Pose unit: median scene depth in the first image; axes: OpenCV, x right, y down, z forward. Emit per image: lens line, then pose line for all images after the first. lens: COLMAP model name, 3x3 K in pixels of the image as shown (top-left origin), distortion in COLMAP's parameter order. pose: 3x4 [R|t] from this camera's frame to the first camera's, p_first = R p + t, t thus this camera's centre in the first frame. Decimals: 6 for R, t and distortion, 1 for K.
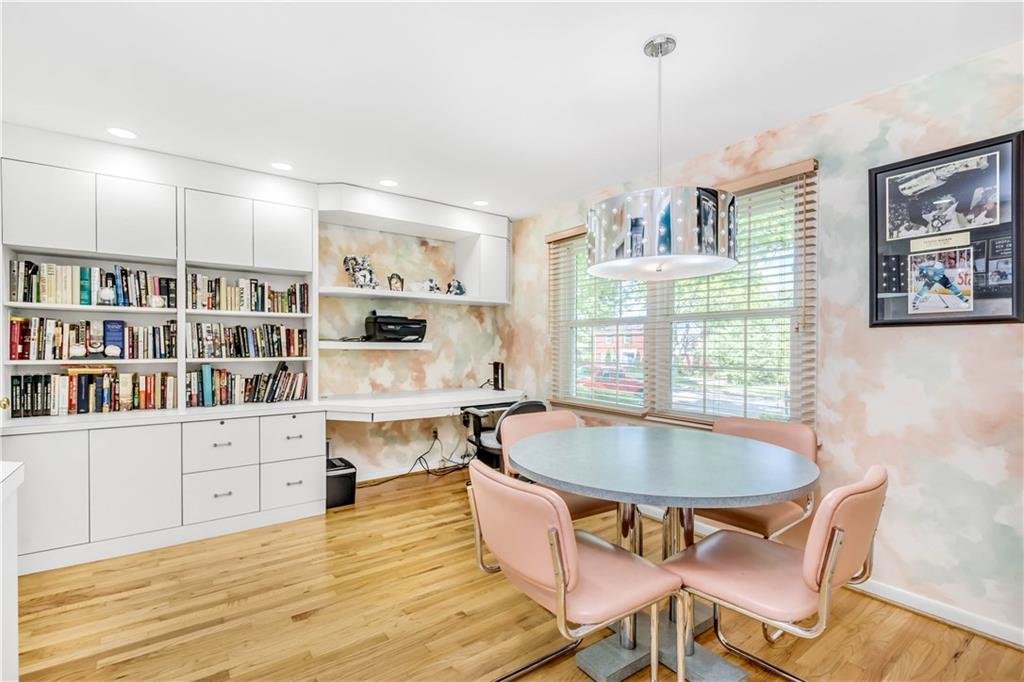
lens RADIAL K [[466.8, 0, 514.8], [0, 466.8, 344.5], [0, 0, 1]] dist [0.001347, 0.000292]
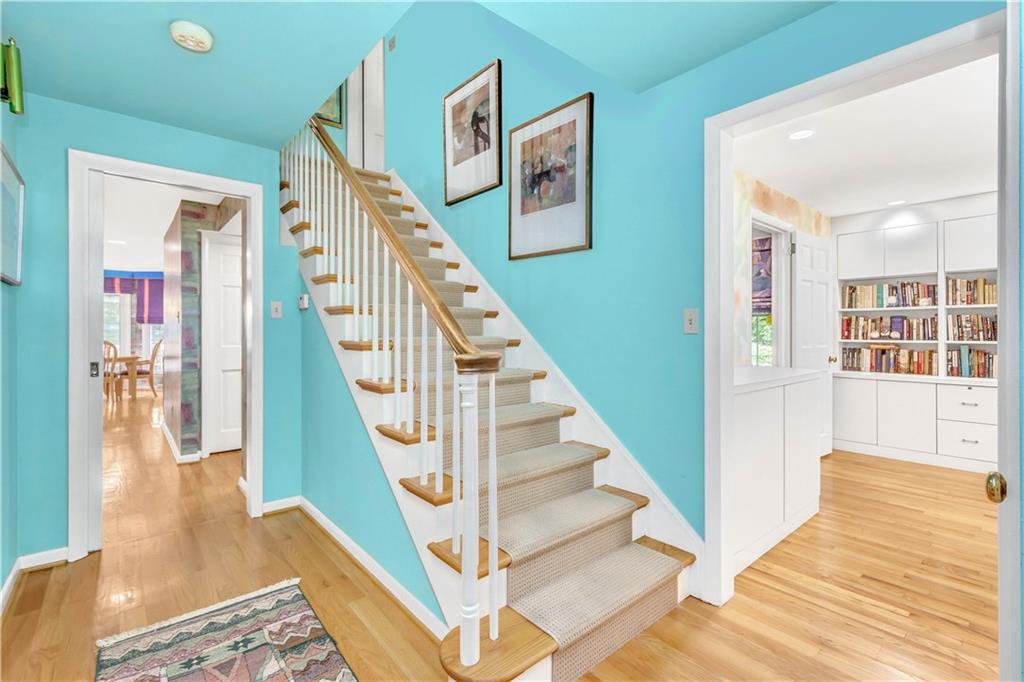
lens RADIAL K [[451.2, 0, 509.2], [0, 451.2, 339.4], [0, 0, 1]] dist [0.003810, -0.001128]
pose [[0.067056, 0.013418, -0.997659, 0.591180], [0.005002, 0.999892, 0.013785, 0.000890], [0.997737, -0.005915, 0.066981, -0.421649]]
